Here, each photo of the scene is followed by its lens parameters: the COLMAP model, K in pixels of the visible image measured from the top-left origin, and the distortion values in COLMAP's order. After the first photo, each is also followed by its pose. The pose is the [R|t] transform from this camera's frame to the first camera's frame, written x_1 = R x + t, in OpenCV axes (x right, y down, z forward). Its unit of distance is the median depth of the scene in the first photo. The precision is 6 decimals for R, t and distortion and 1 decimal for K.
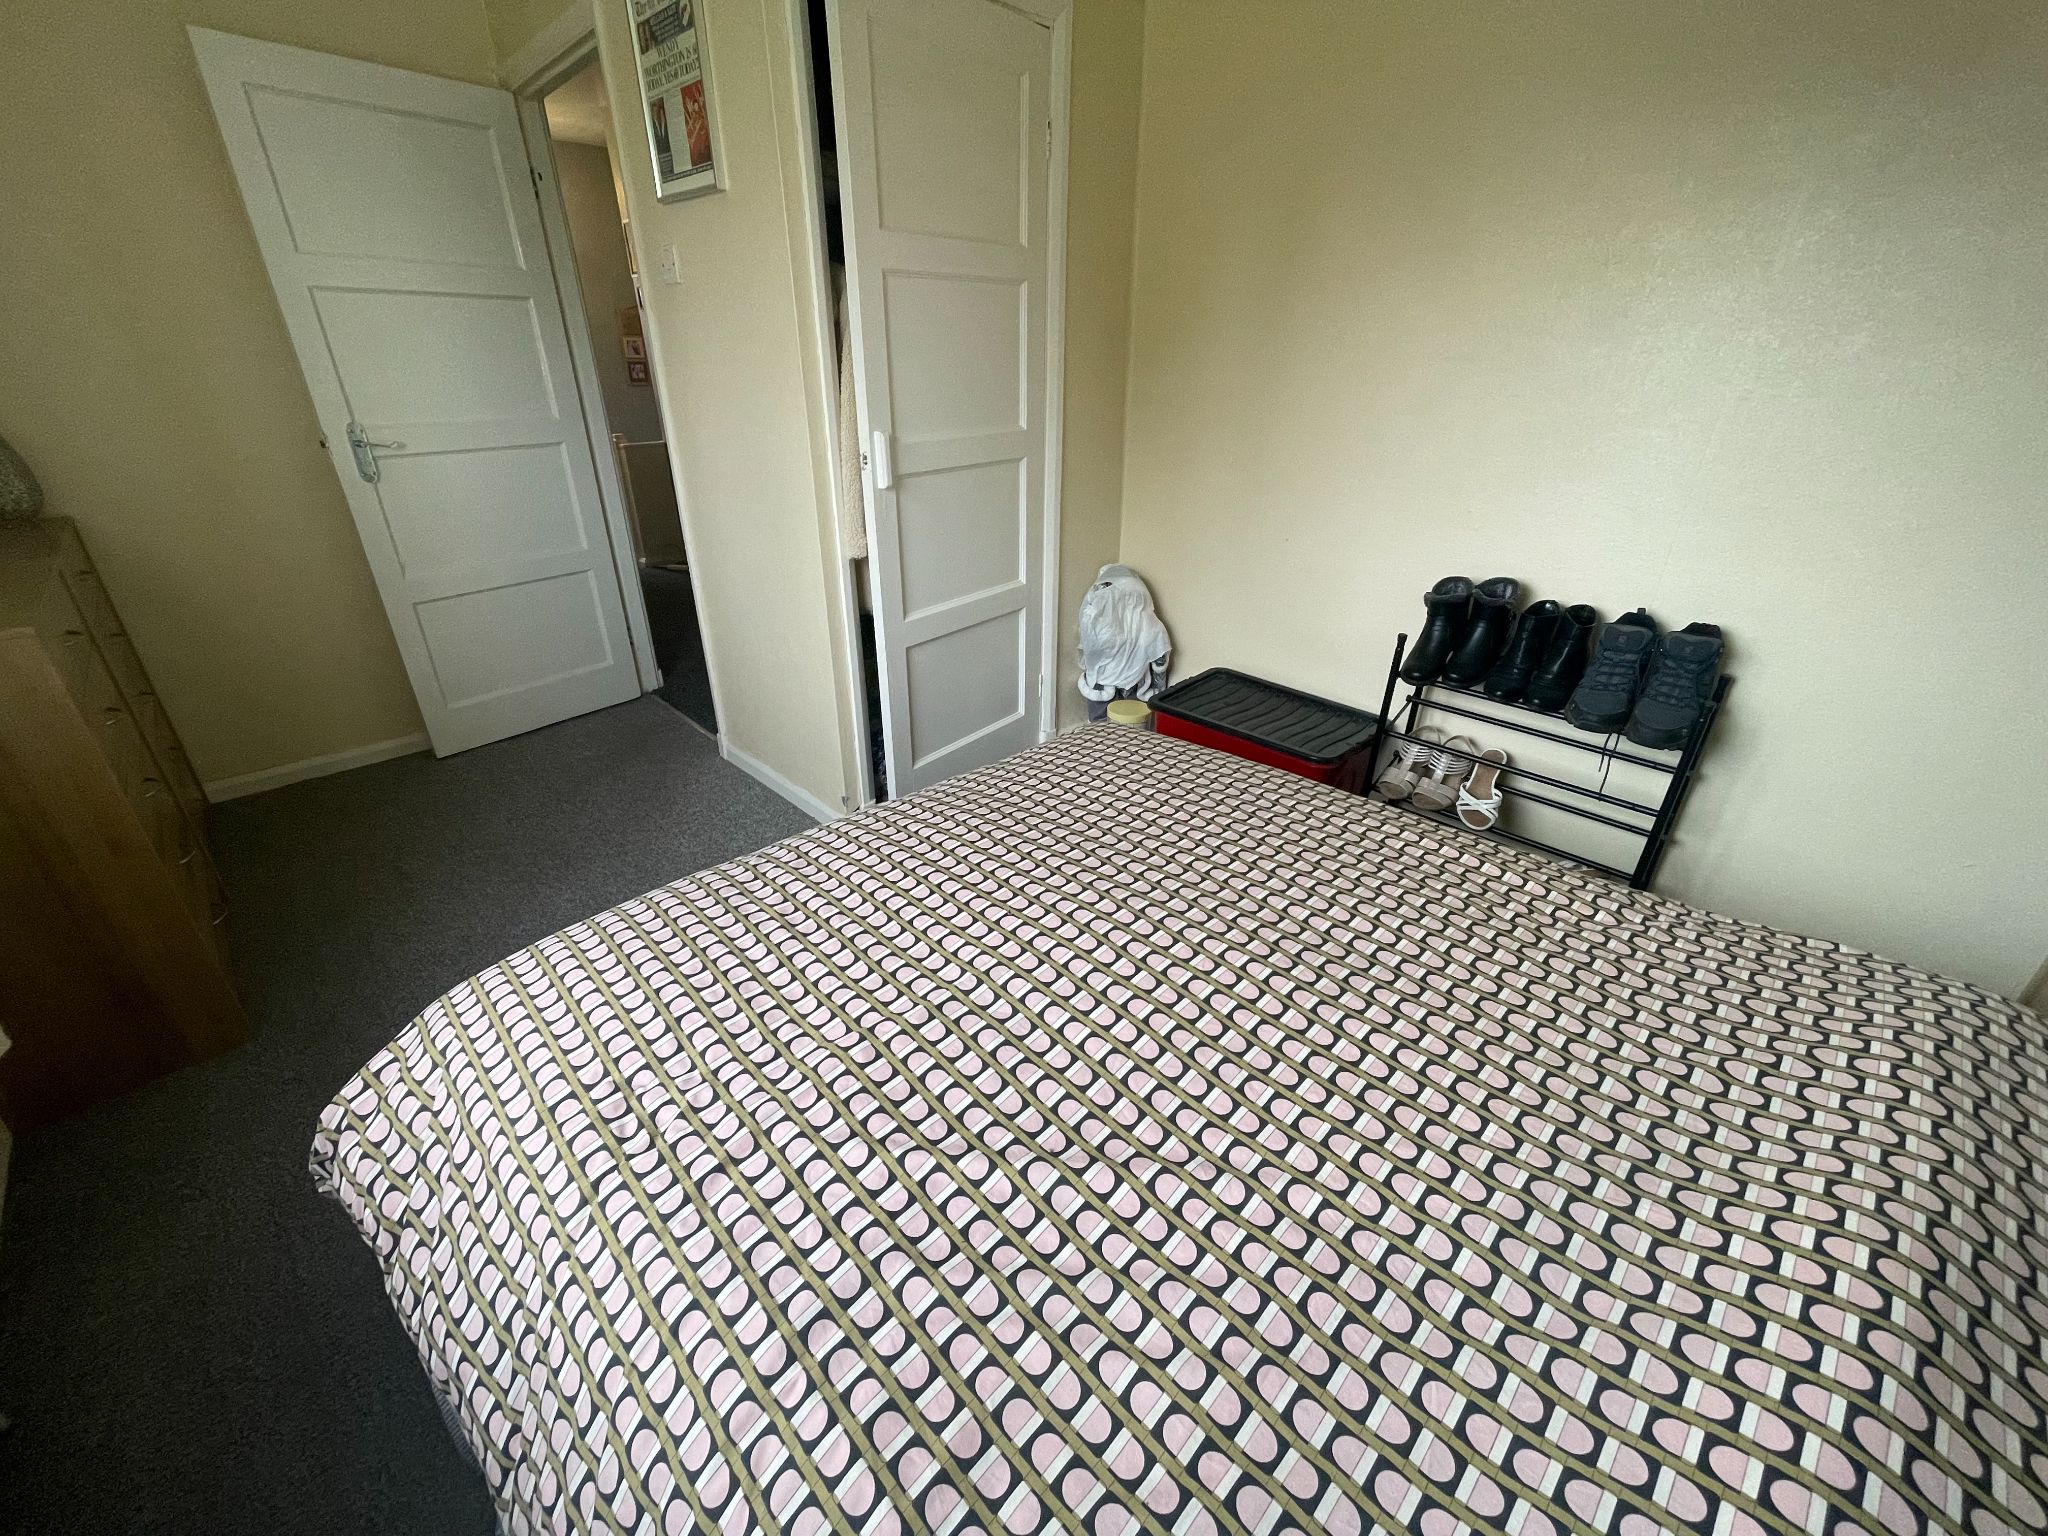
lens RADIAL K [[832.1, 0, 1020.3], [0, 832.1, 768.4], [0, 0, 1]] dist [-0.003317, 0.000824]
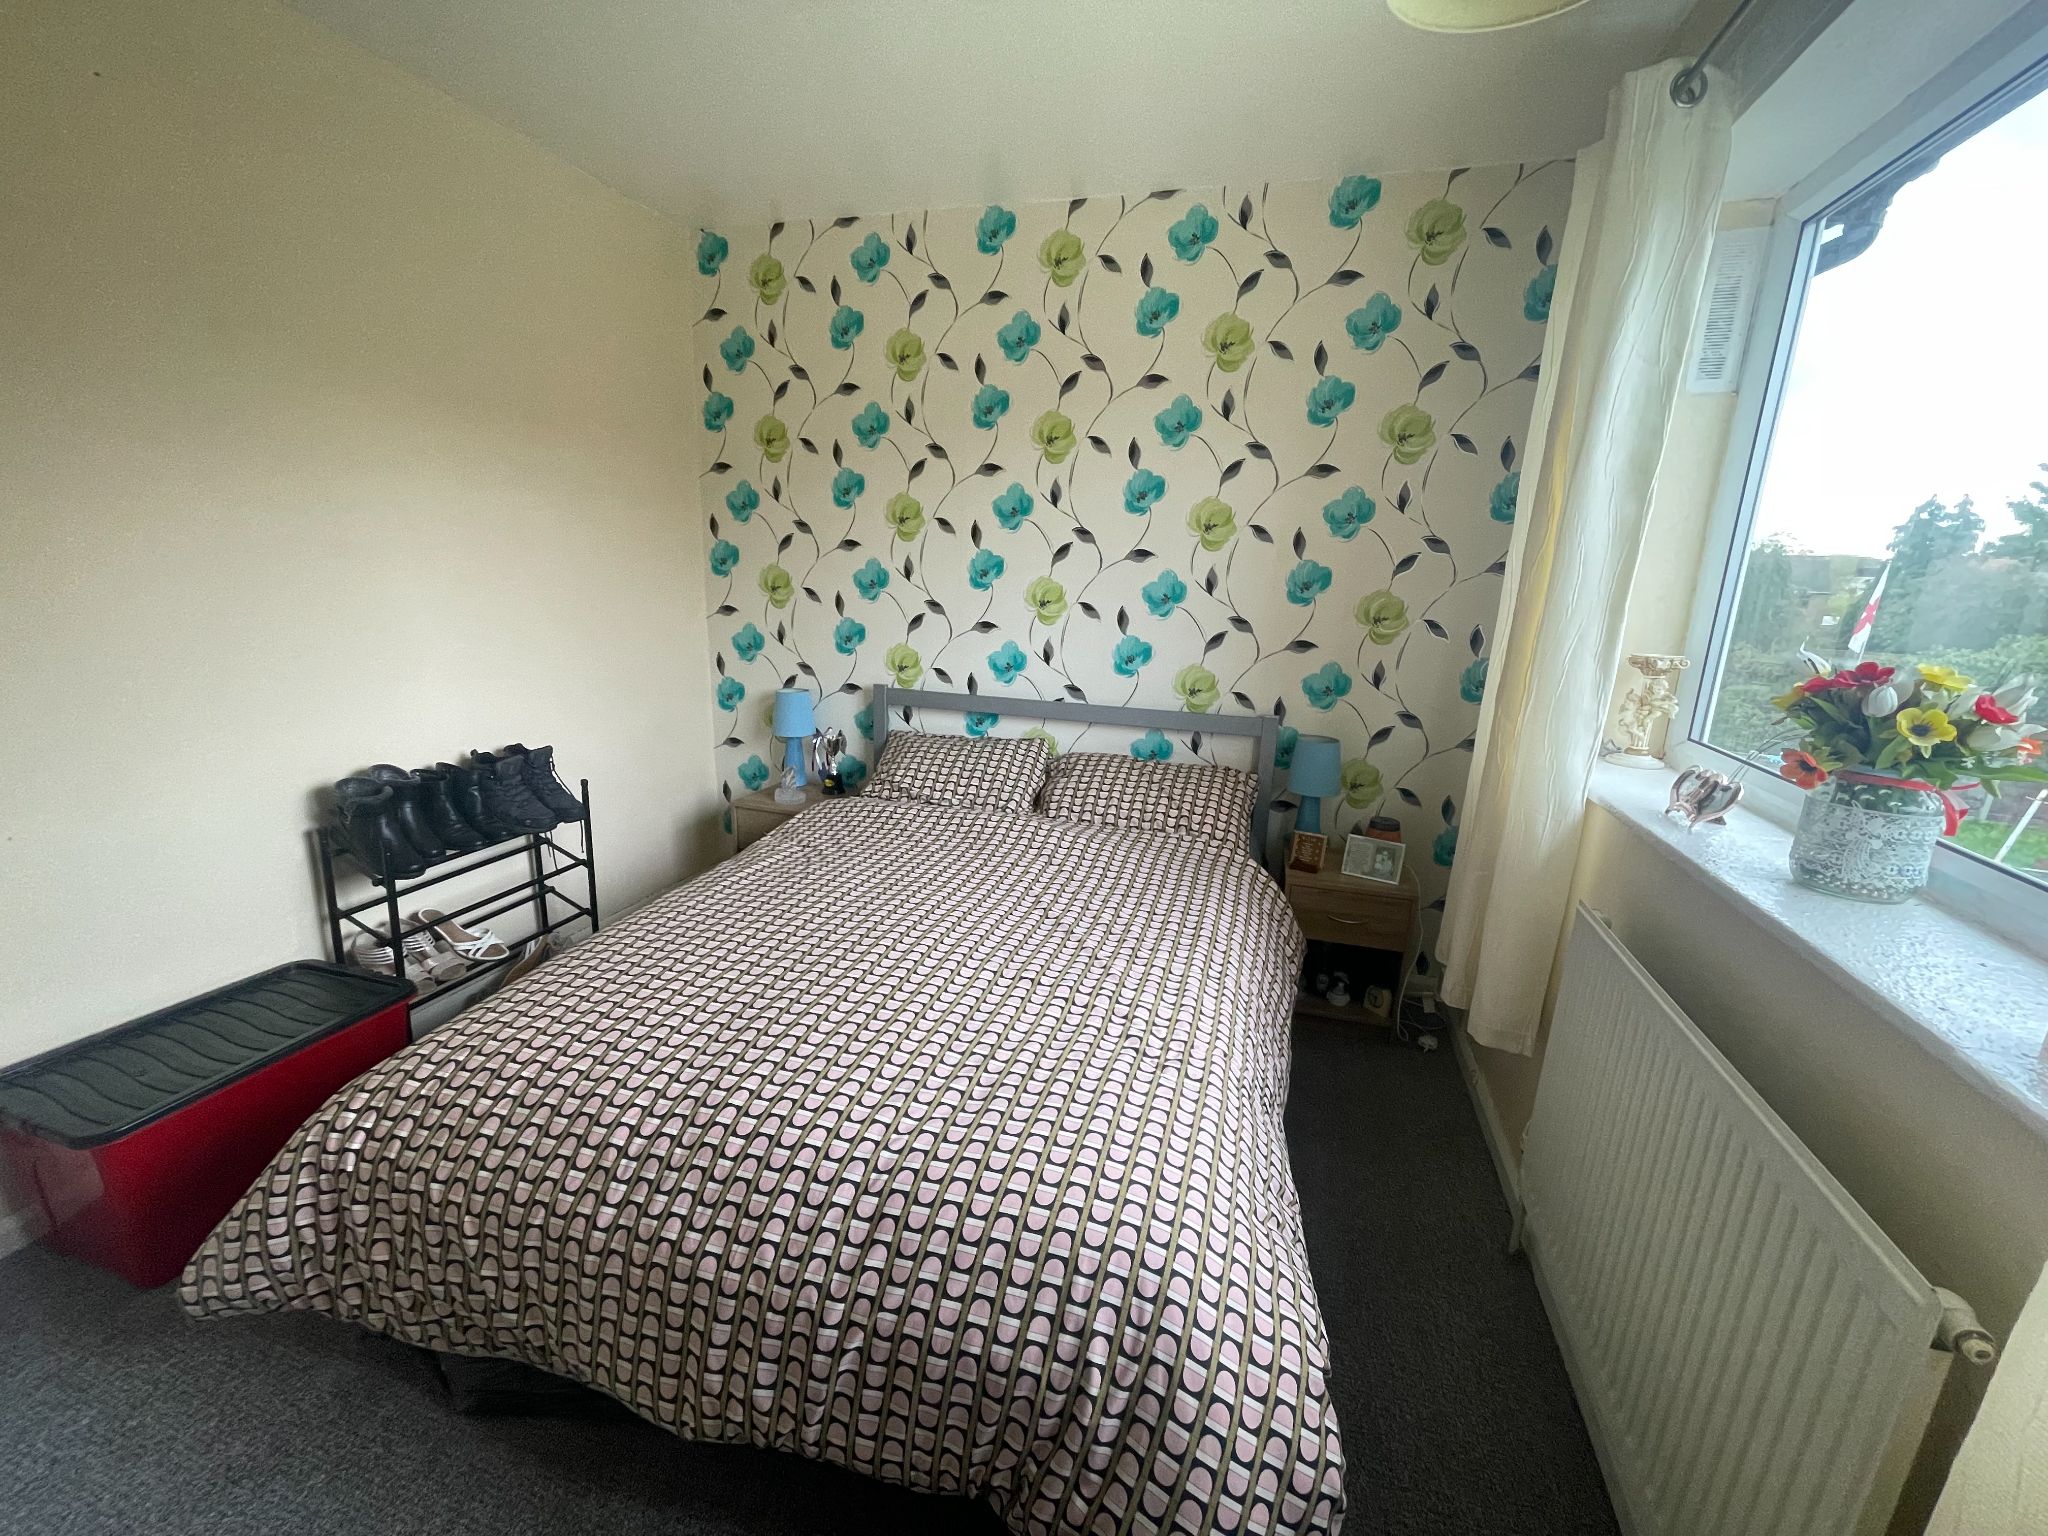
lens RADIAL K [[832.1, 0, 1021.6], [0, 832.1, 769.9], [0, 0, 1]] dist [-0.003317, 0.000824]
pose [[-0.488764, -0.223837, 0.843213, -0.740920], [0.356116, 0.831148, 0.427054, -0.391636], [-0.796424, 0.509010, -0.326523, 0.693092]]
